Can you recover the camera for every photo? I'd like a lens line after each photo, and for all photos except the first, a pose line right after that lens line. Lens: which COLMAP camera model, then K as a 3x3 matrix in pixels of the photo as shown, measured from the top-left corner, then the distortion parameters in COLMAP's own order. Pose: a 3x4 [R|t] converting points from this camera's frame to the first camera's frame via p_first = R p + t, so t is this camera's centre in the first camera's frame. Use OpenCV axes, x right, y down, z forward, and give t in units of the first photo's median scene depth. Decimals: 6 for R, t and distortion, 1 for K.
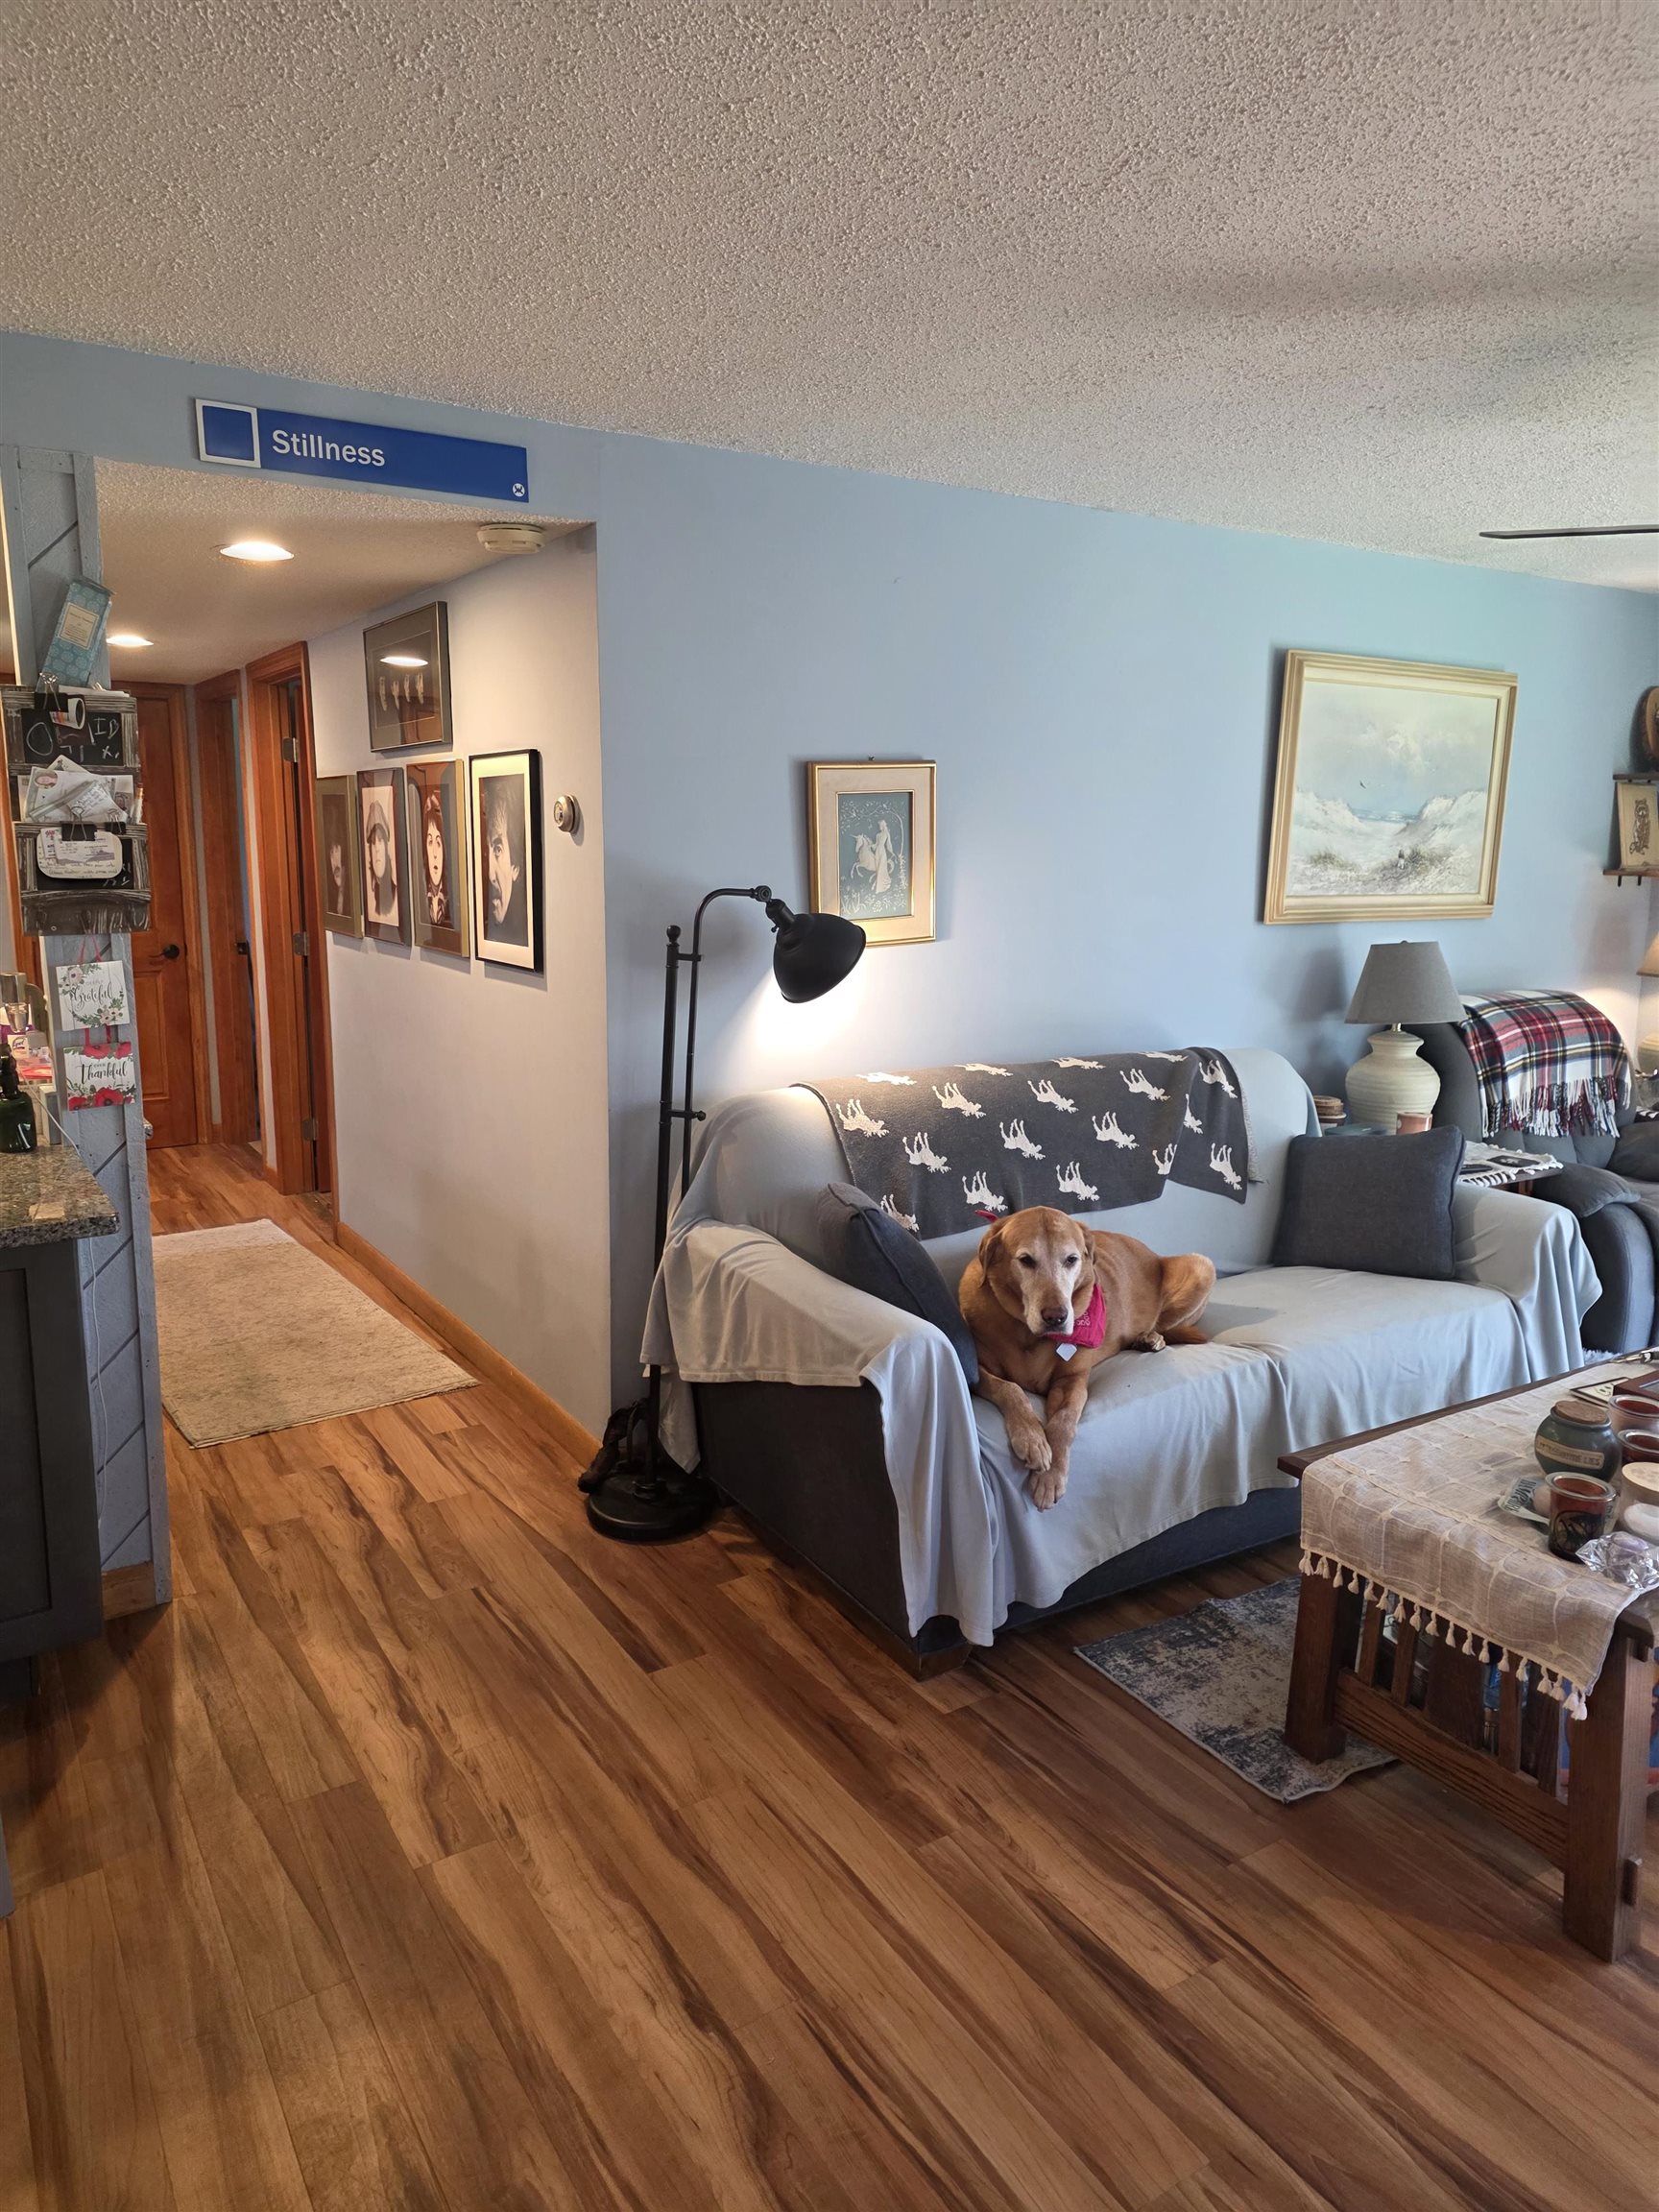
lens RADIAL K [[1455.7, 0, 816.9], [0, 1455.7, 1083.6], [0, 0, 1]] dist [0.080667, -0.068505]
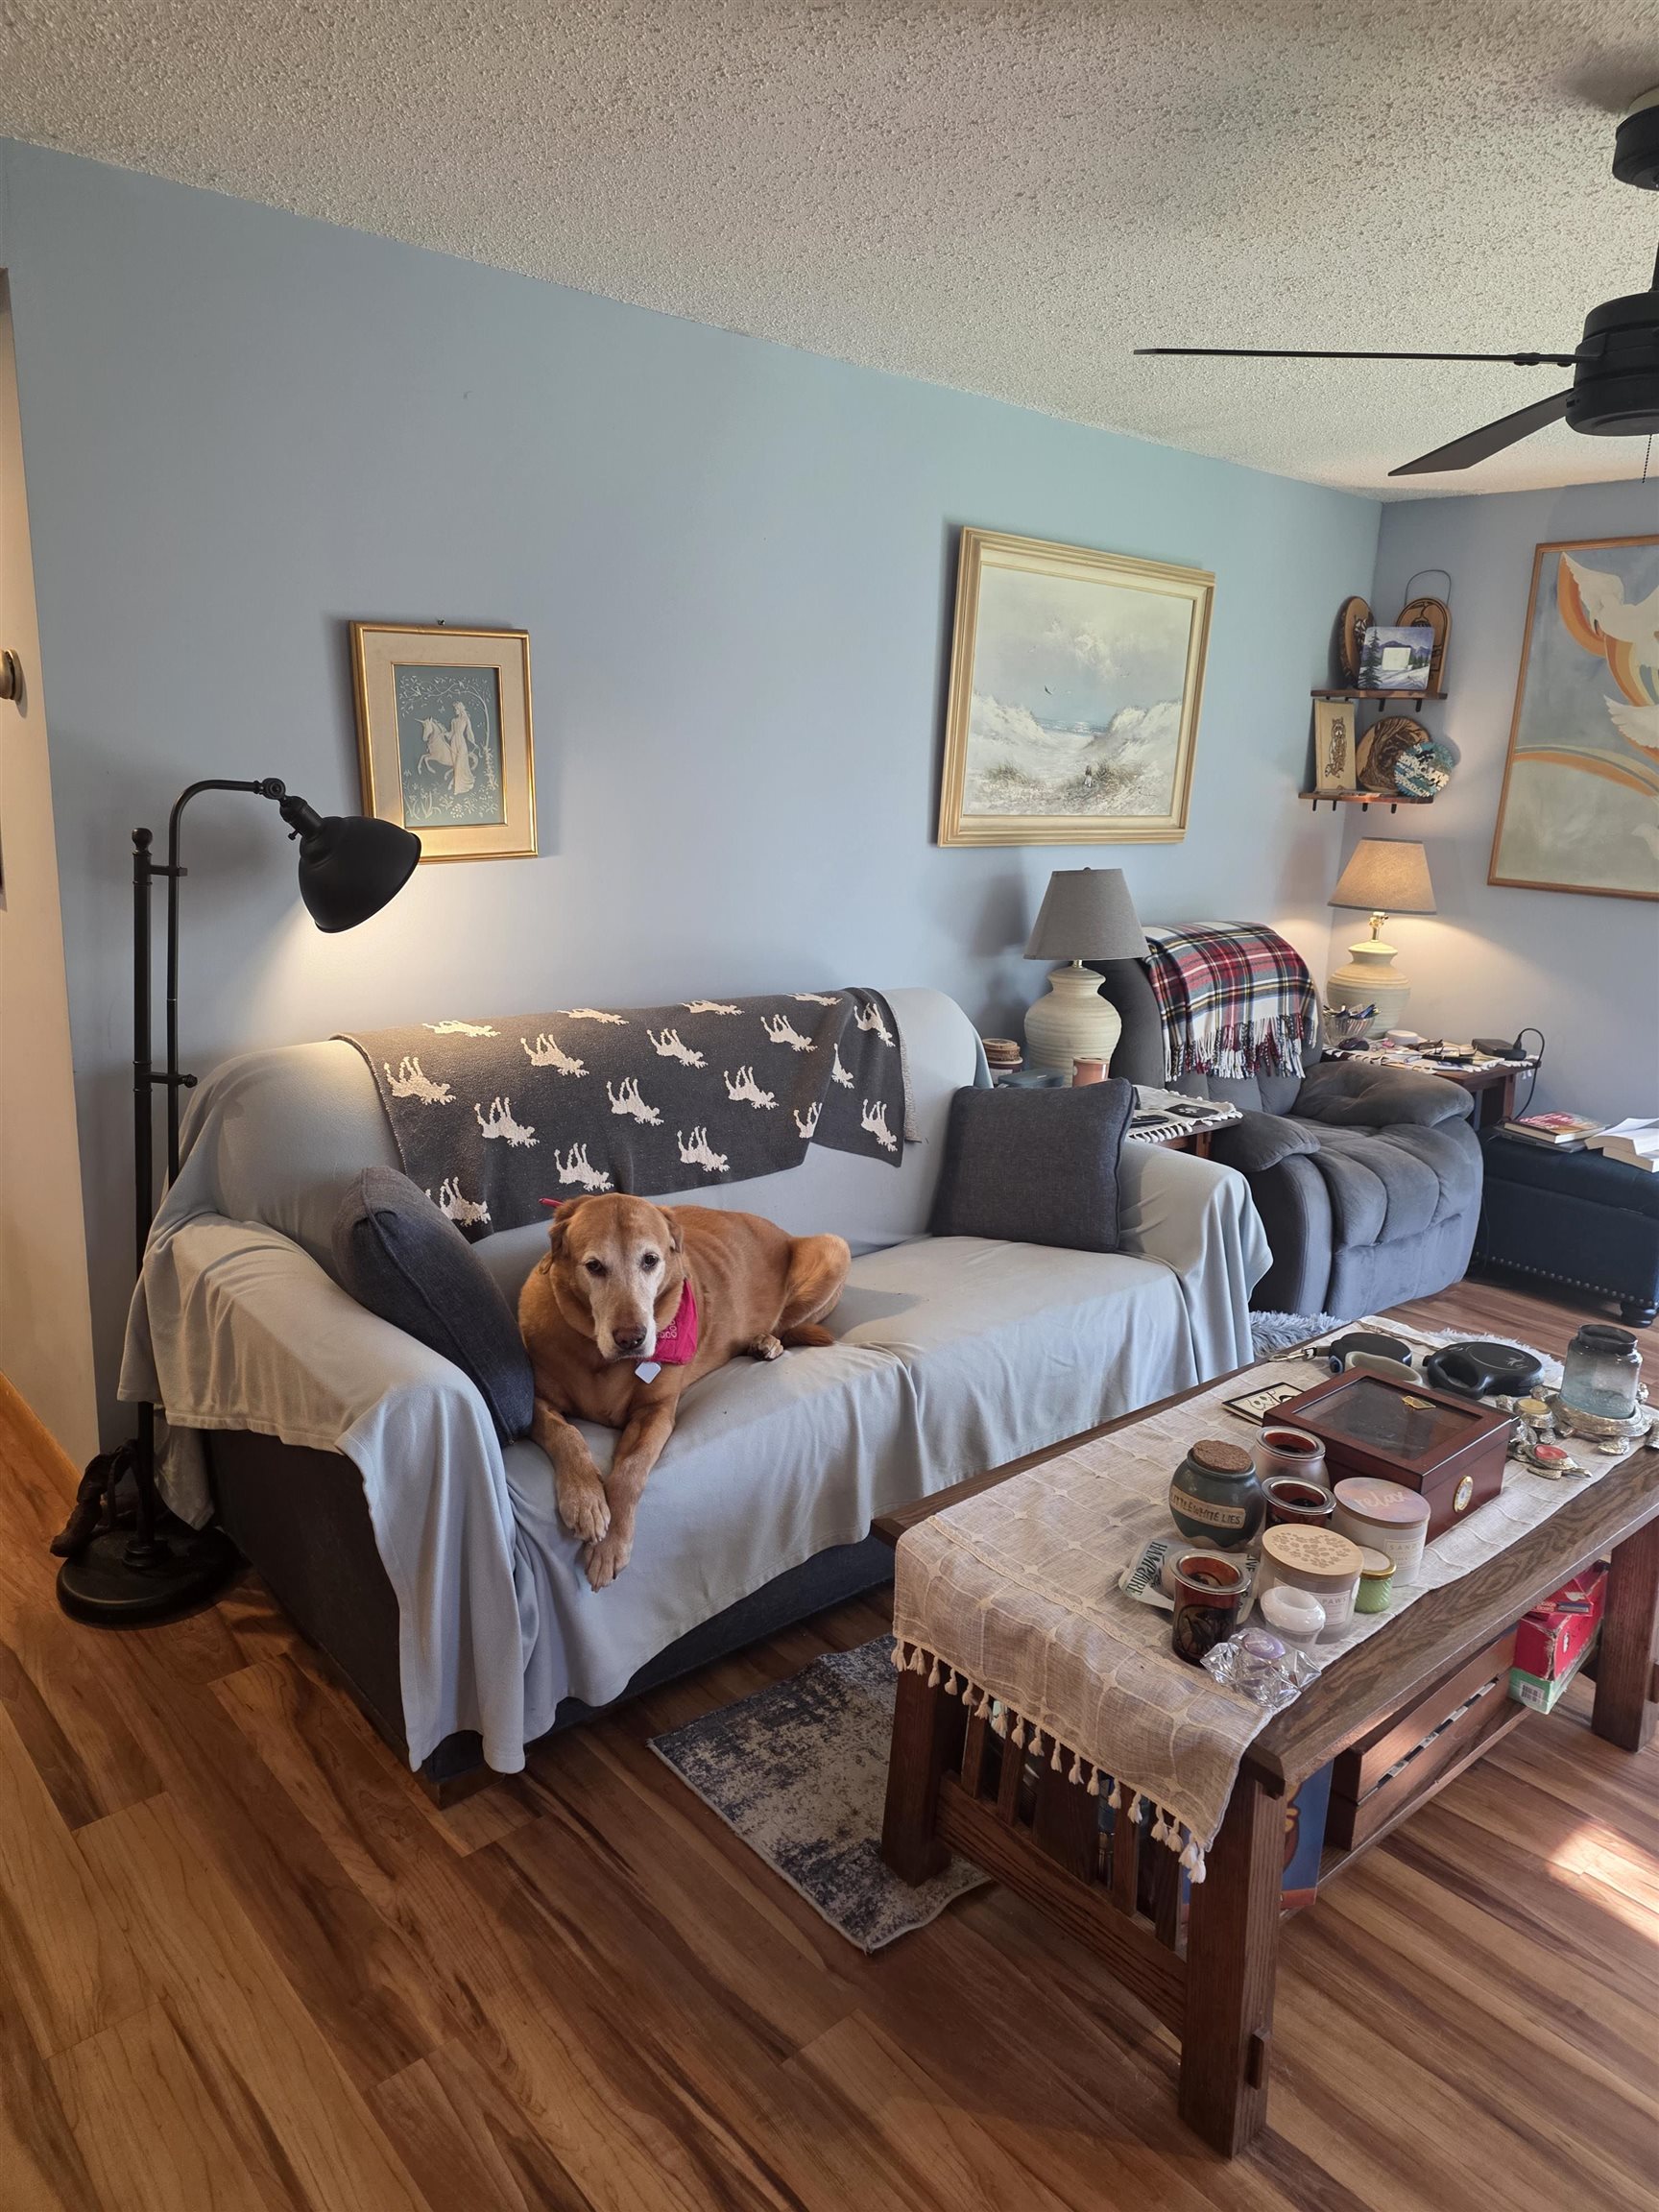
lens RADIAL K [[1472.6, 0, 794.4], [0, 1472.6, 1097.4], [0, 0, 1]] dist [0.116407, -0.121272]
pose [[0.988067, -0.009352, 0.153738, 0.115526], [-0.000788, 0.997835, 0.065762, -0.022658], [-0.154020, -0.065099, 0.985921, 0.172834]]
